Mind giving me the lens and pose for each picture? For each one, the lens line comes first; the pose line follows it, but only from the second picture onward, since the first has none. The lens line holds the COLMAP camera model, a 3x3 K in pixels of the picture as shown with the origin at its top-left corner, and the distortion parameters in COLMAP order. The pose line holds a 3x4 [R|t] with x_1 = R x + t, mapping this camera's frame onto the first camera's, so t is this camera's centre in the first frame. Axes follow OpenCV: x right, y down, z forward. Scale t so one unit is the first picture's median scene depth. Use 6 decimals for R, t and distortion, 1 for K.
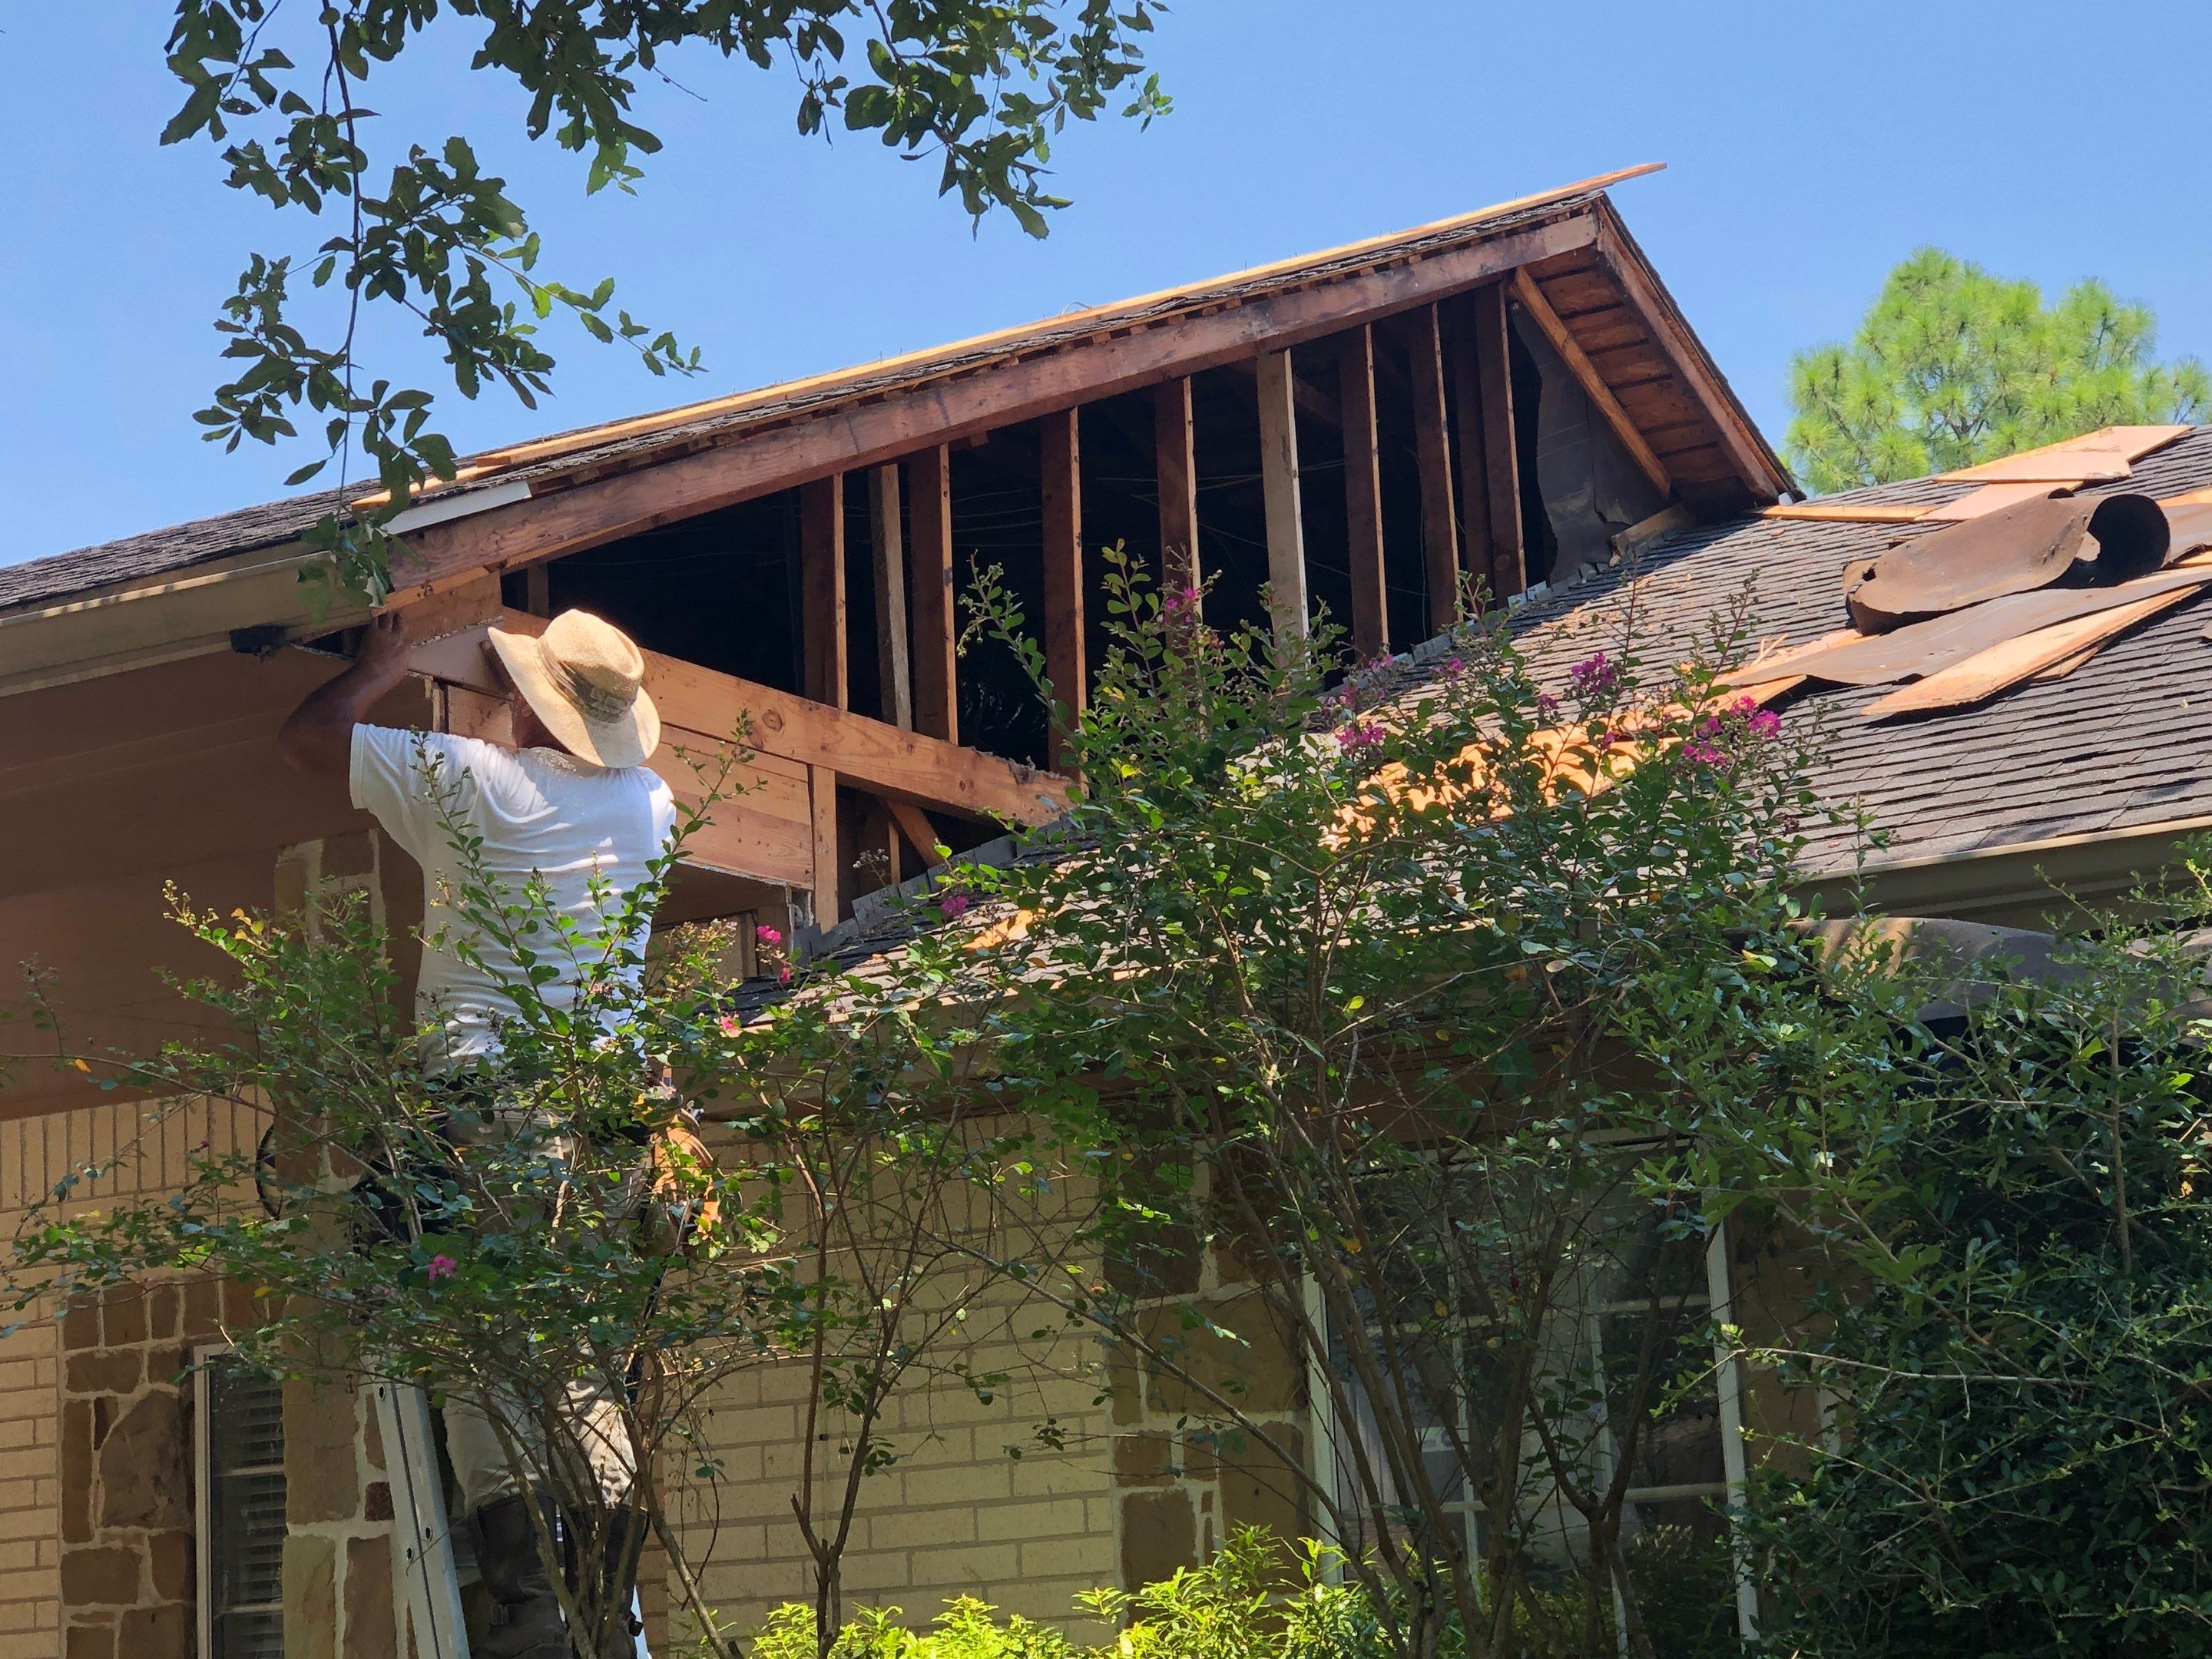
lens RADIAL K [[3528.2, 0, 1113.0], [0, 3528.2, 810.8], [0, 0, 1]] dist [0.012783, 0.452274]
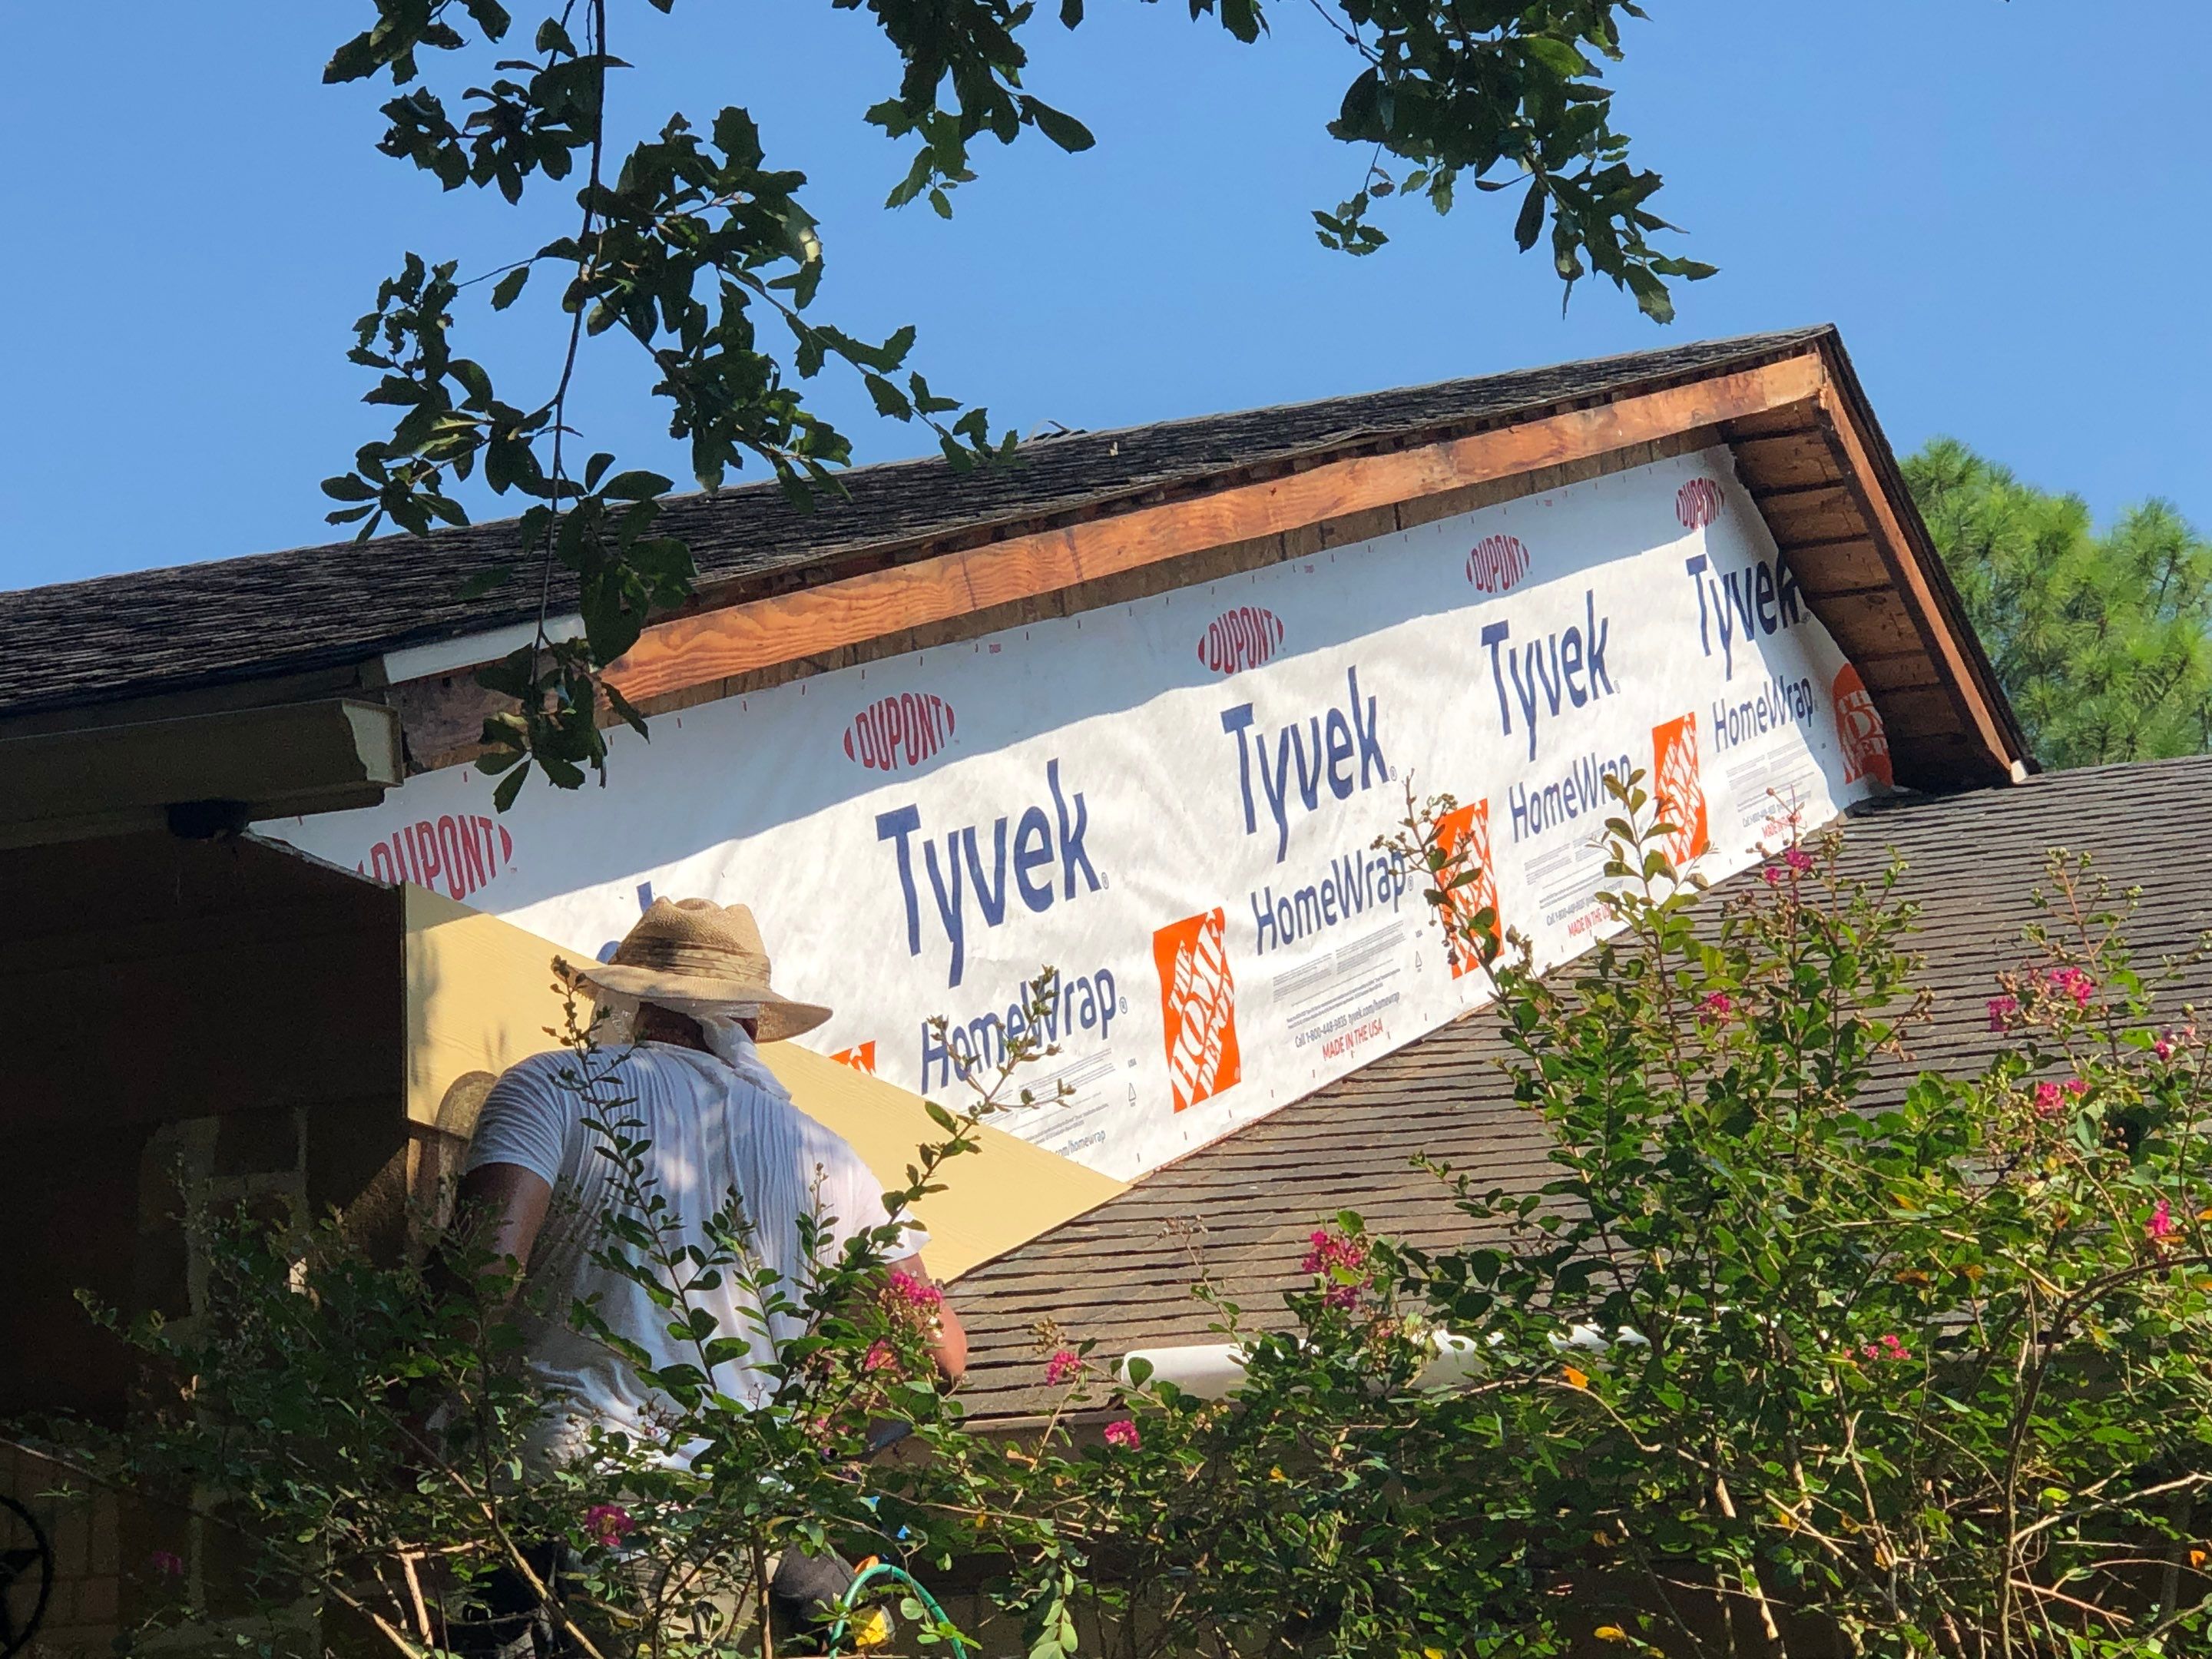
lens RADIAL K [[4915.5, 0, 1106.0], [0, 4915.5, 829.5], [0, 0, 1]] dist [-0.099957, 0.763934]
pose [[0.995600, 0.074530, 0.056805, -0.129760], [-0.070818, 0.995383, -0.064789, 0.002545], [-0.061372, 0.060481, 0.996281, 0.056303]]
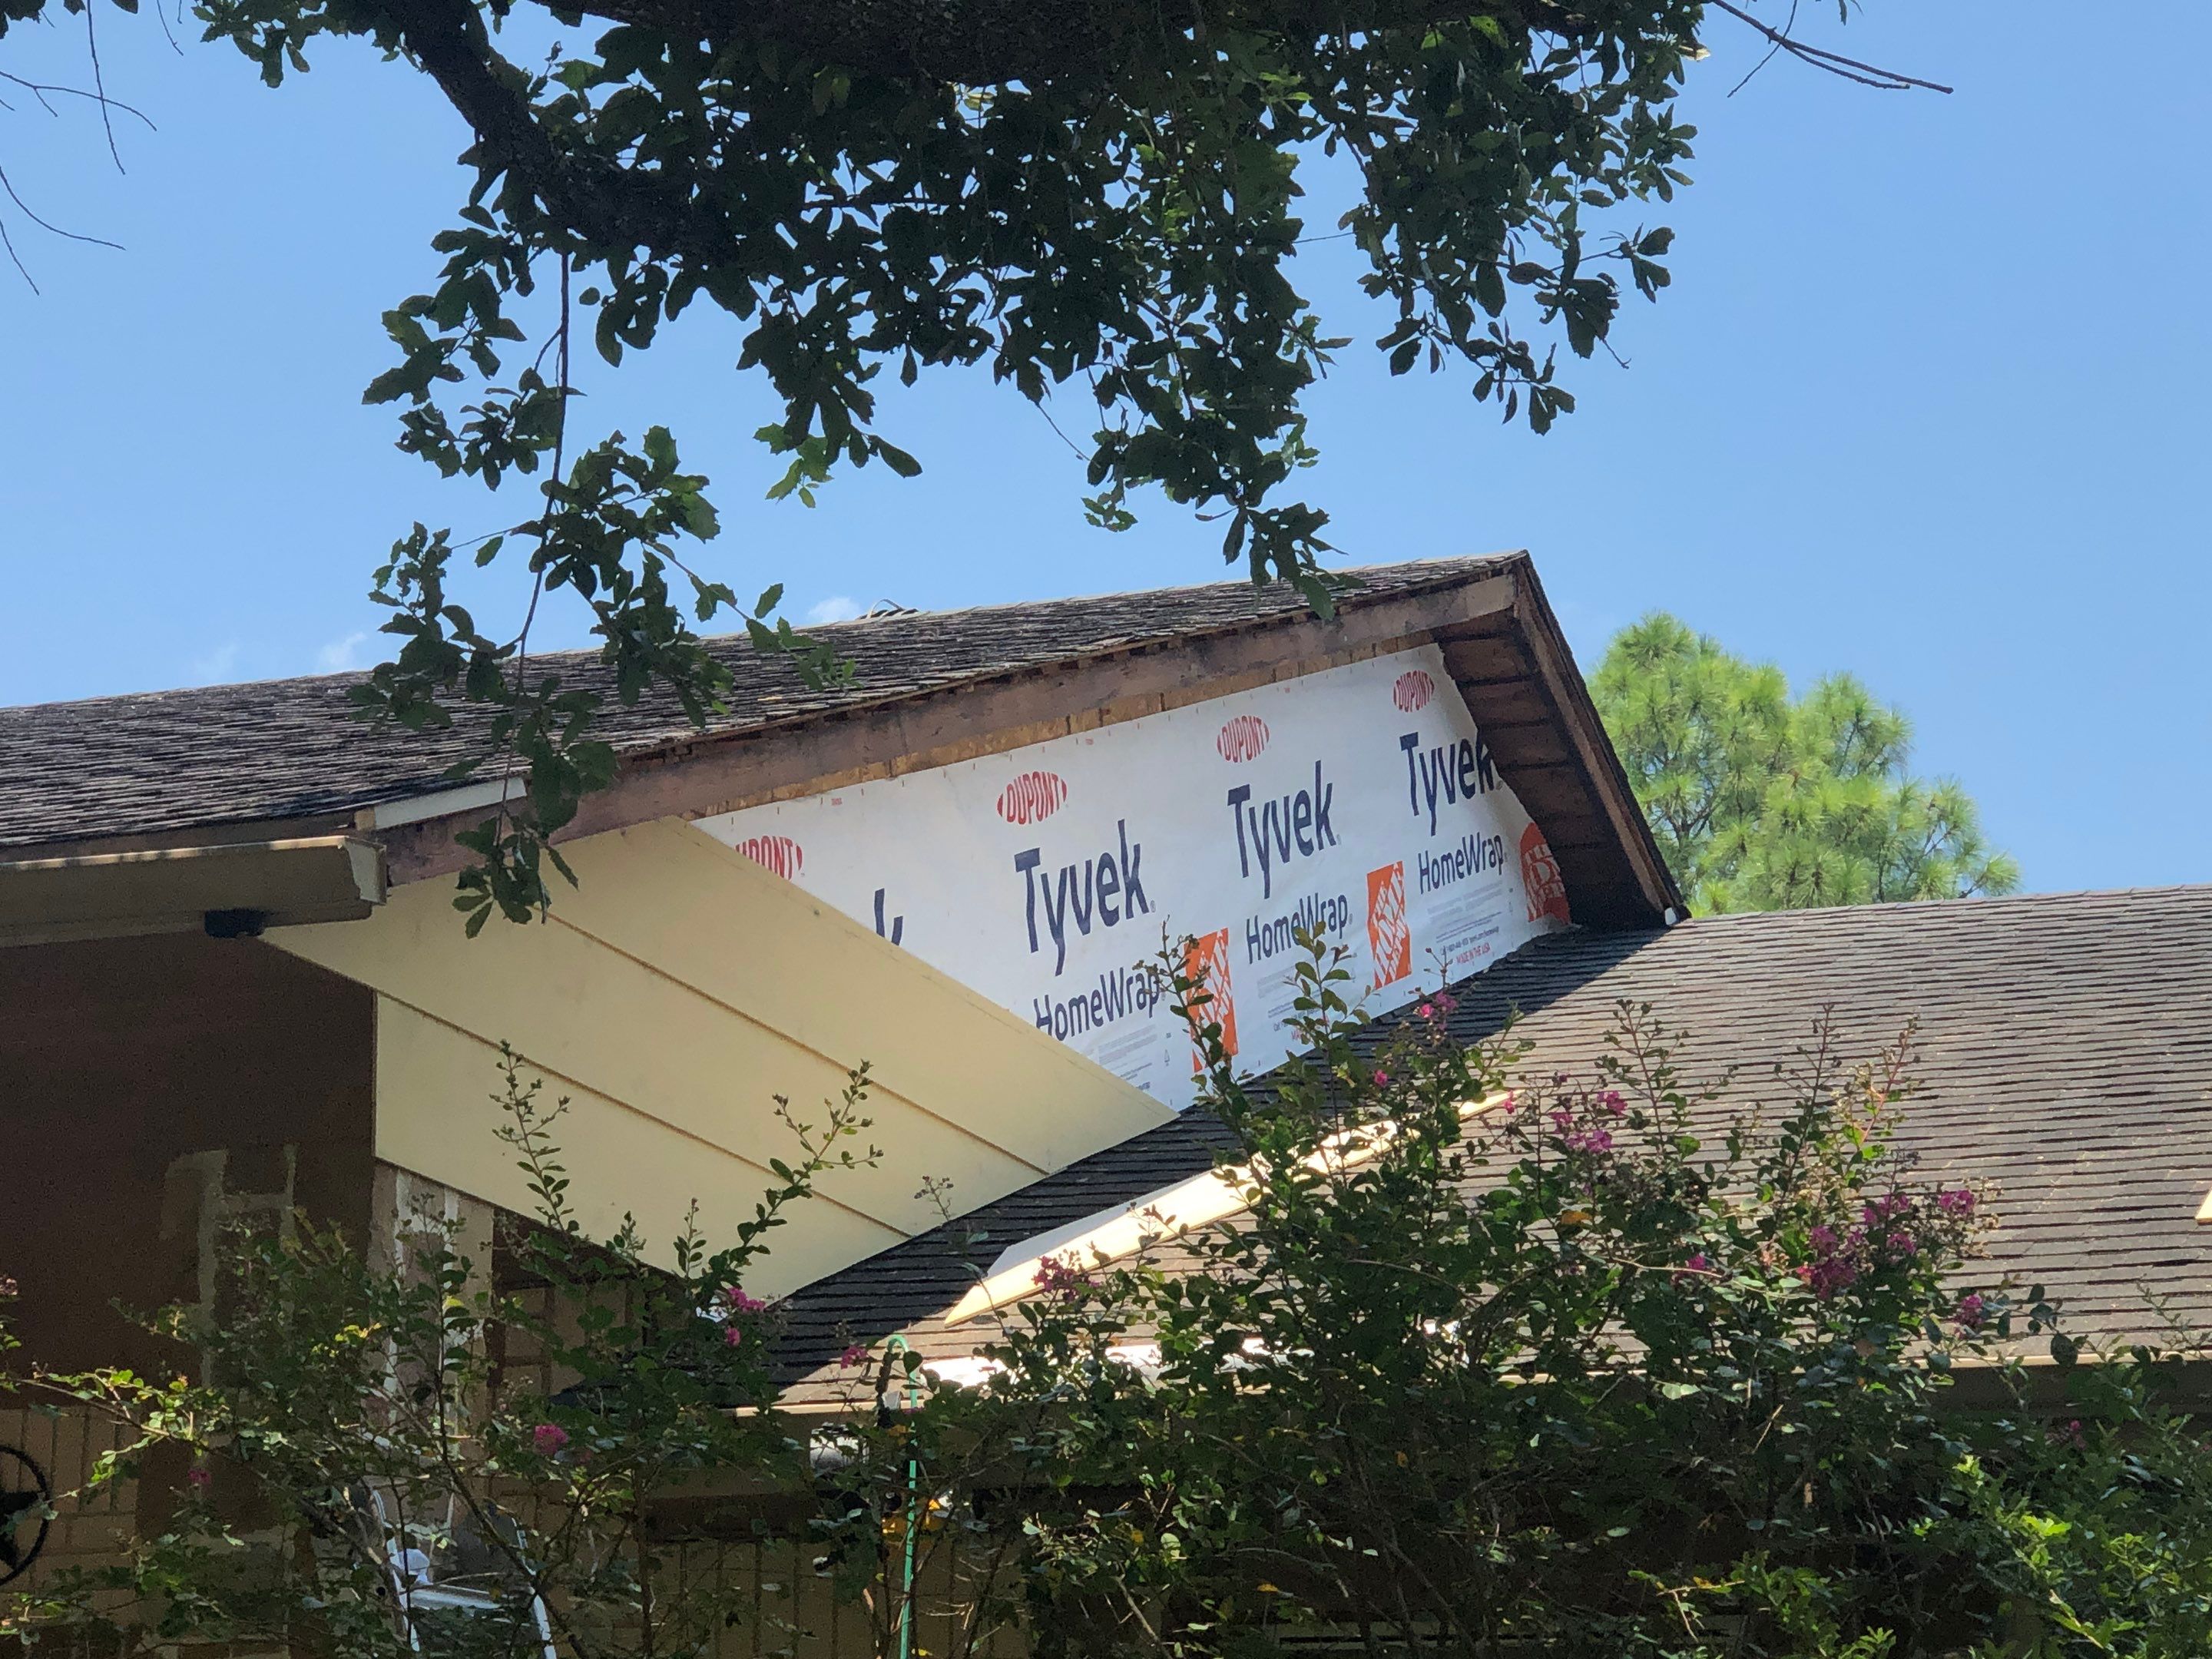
lens RADIAL K [[4262.8, 0, 1106.0], [0, 4262.8, 829.5], [0, 0, 1]] dist [-0.092349, 0.057979]
pose [[0.989056, 0.112347, 0.095642, -0.135295], [-0.103693, 0.990429, -0.091098, 0.002916], [-0.104961, 0.080184, 0.991238, -0.088883]]
